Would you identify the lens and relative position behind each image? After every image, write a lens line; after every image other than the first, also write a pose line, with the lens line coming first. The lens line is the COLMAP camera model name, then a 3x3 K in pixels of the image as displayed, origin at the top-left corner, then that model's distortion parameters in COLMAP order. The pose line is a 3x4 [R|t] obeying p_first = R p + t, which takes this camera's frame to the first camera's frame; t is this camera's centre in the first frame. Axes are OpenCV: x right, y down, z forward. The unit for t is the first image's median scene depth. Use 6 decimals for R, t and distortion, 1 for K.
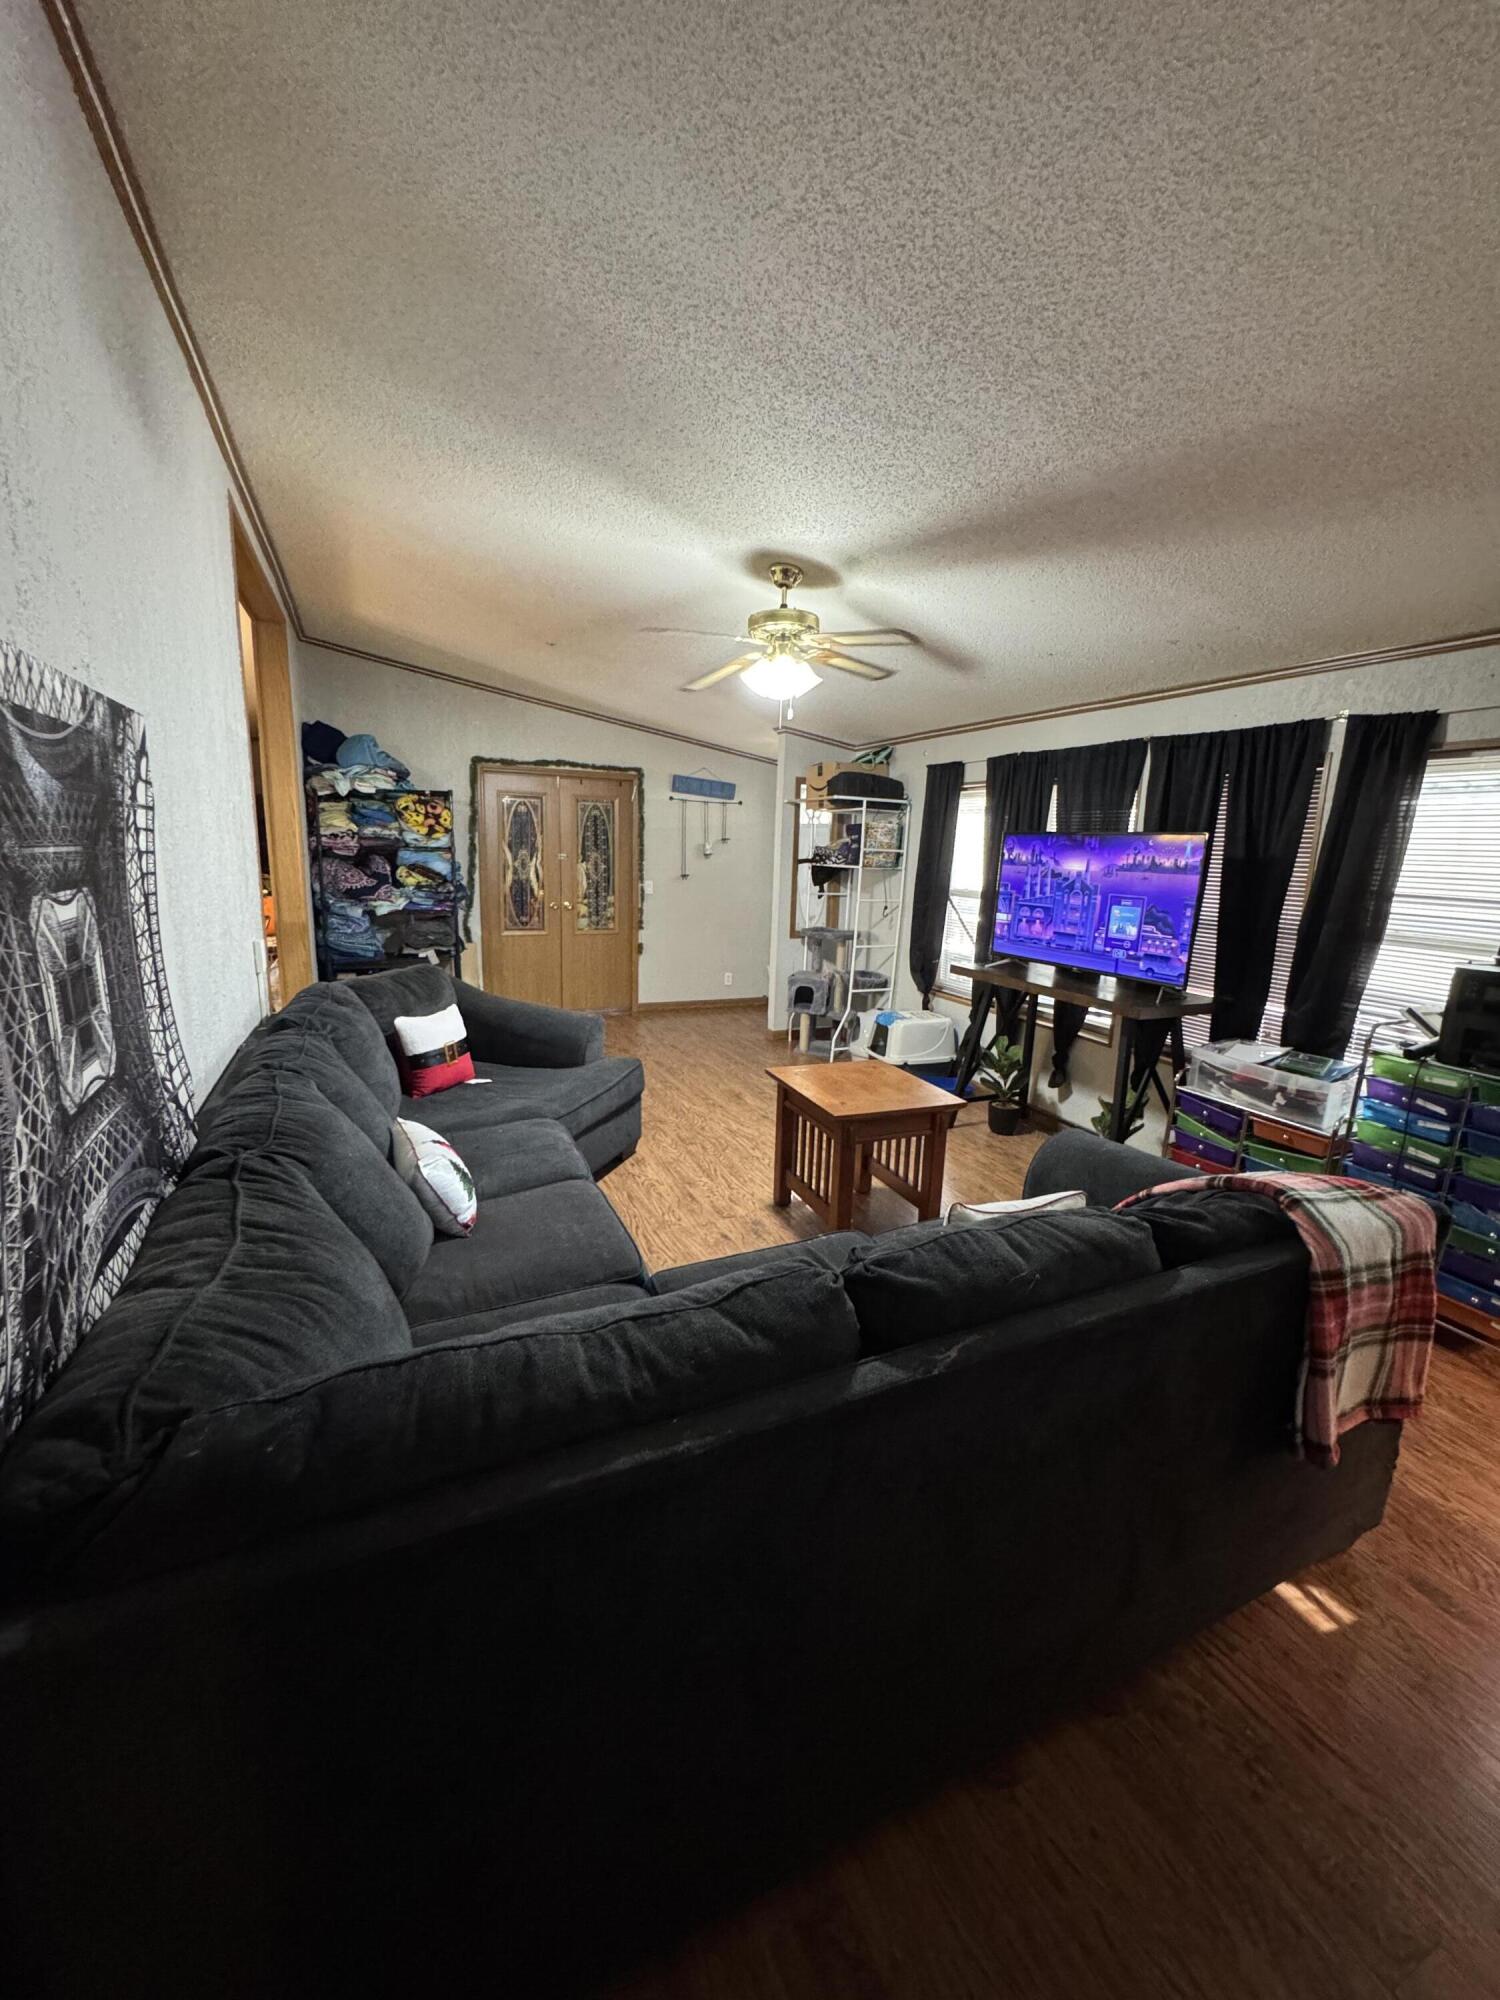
lens RADIAL K [[794.8, 0, 749.8], [0, 794.8, 1008.4], [0, 0, 1]] dist [0.000137, 0.000000]
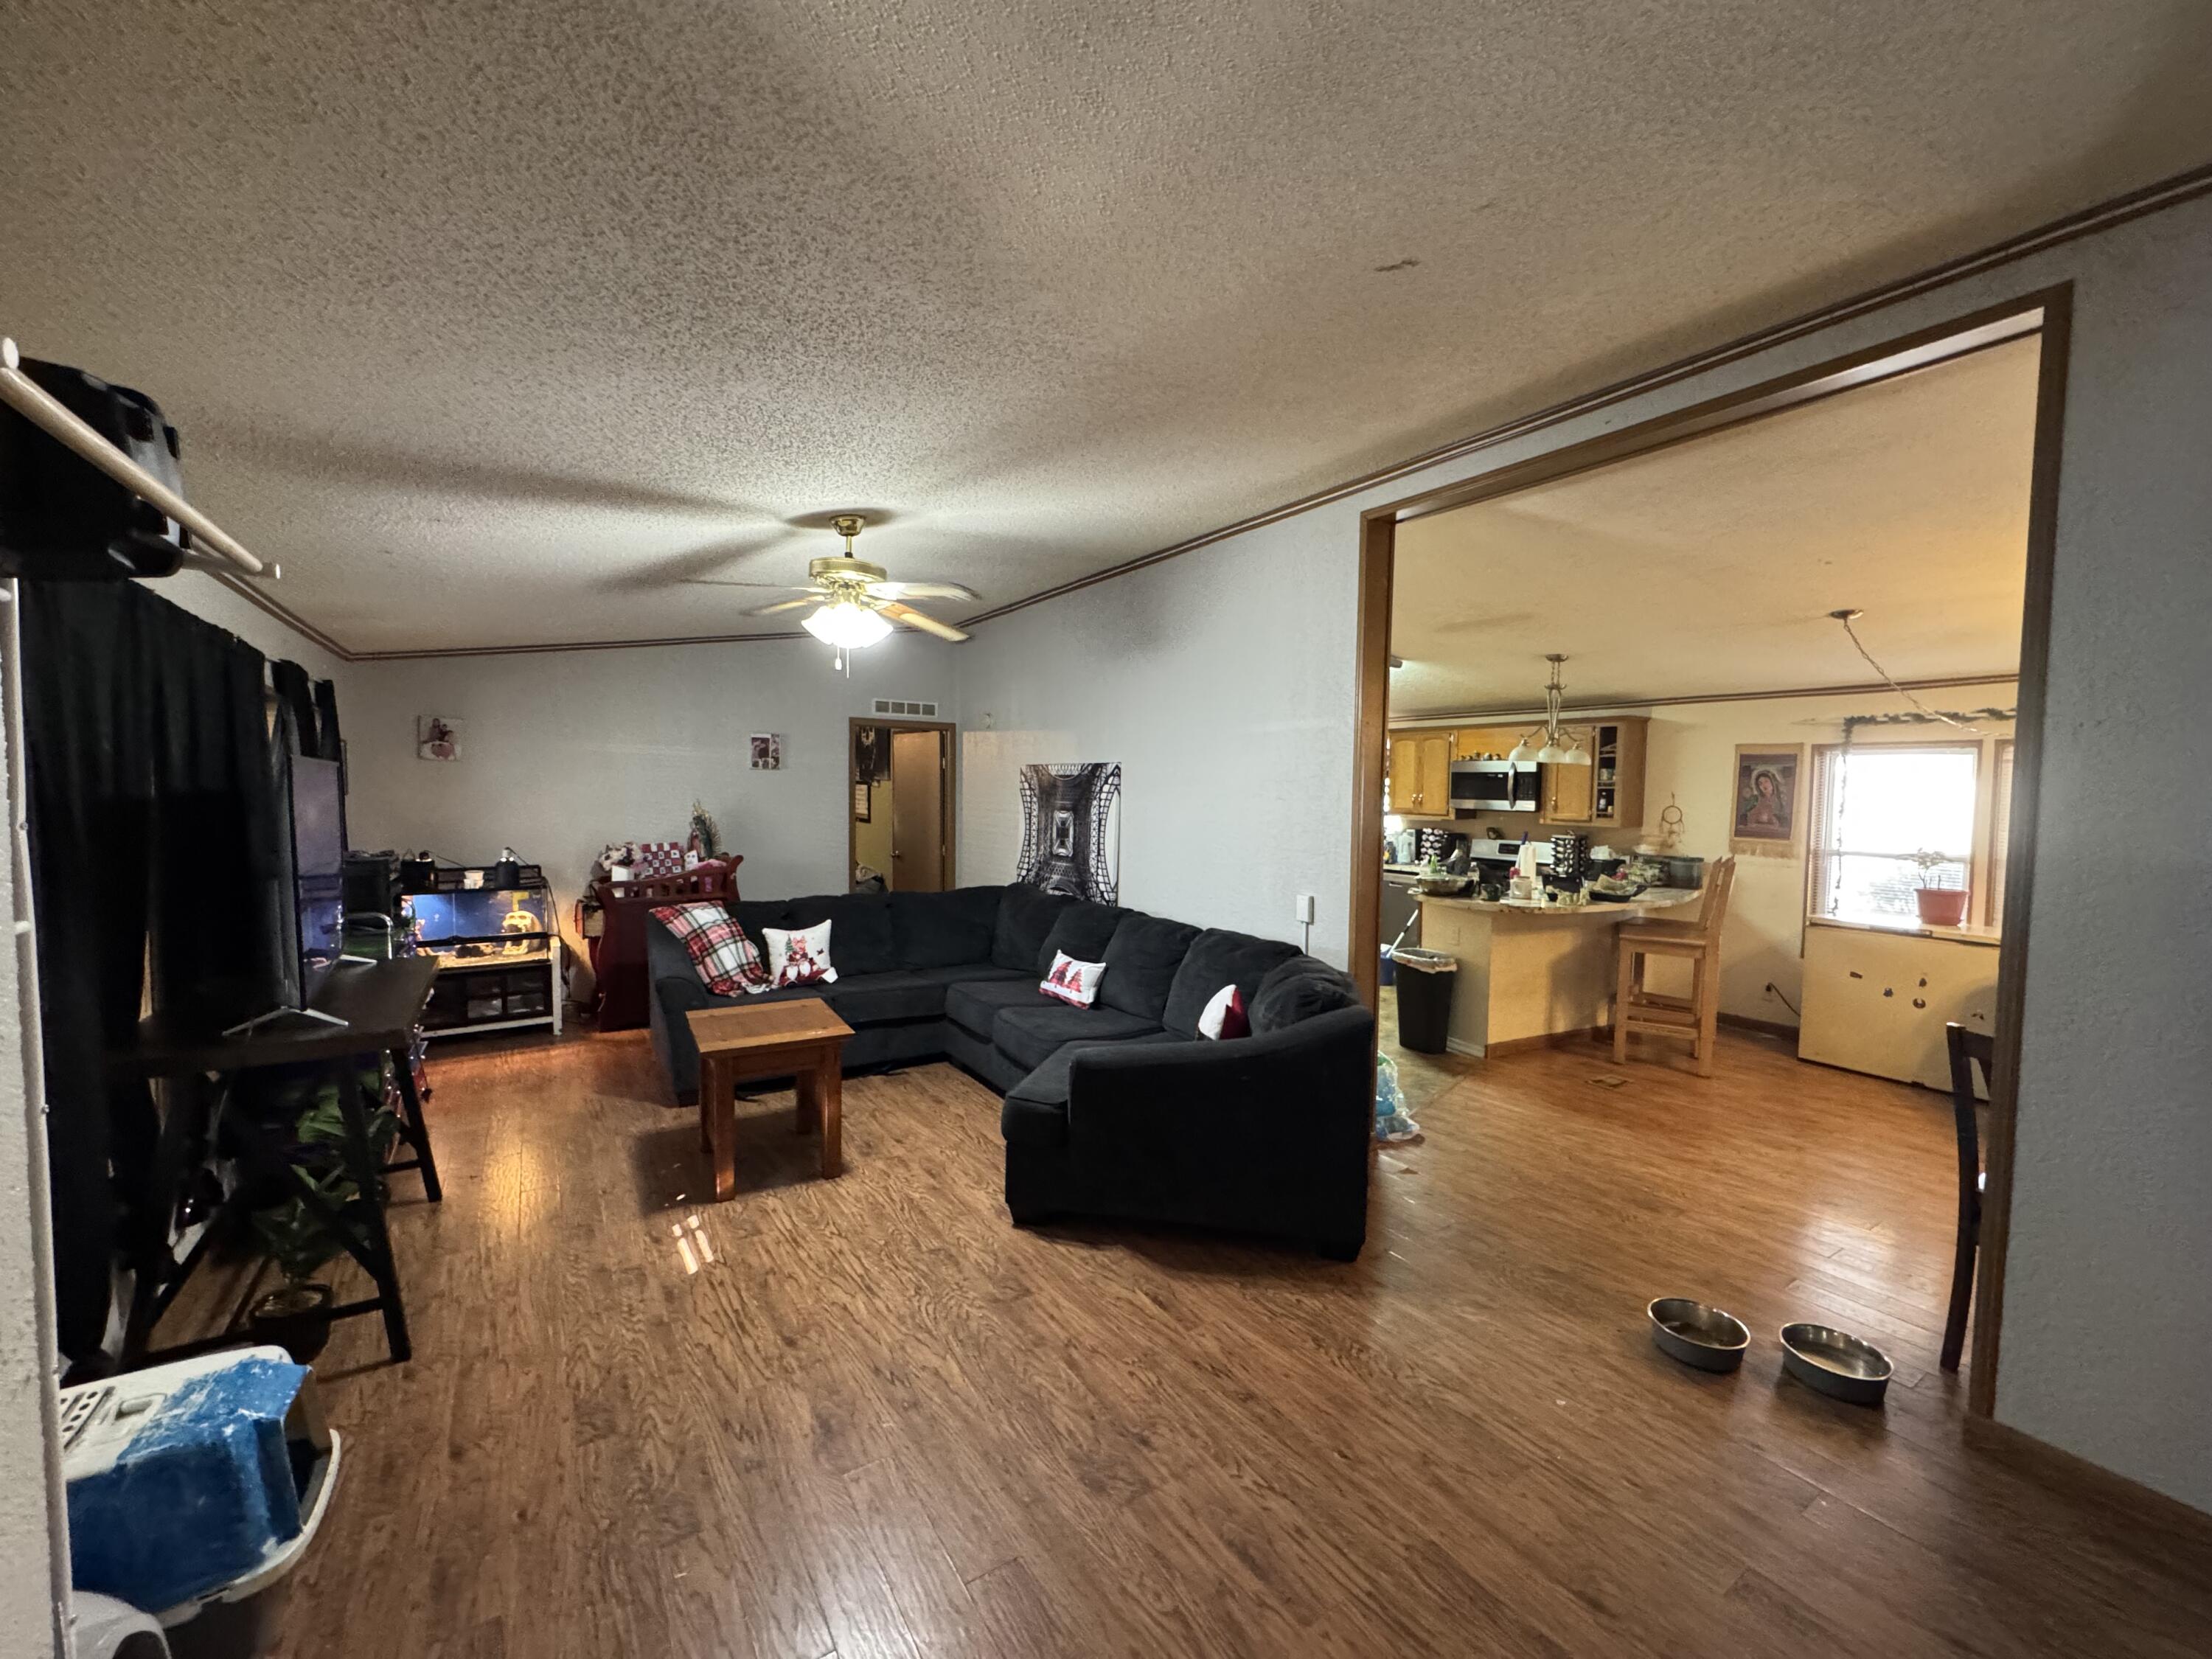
lens RADIAL K [[879.0, 0, 1107.3], [0, 879.0, 836.6], [0, 0, 1]] dist [0.000137, 0.000000]
pose [[-0.987852, -0.039405, -0.150321, -0.097195], [-0.076871, 0.964587, 0.252316, -0.382293], [0.135055, 0.260806, -0.955898, 1.736895]]
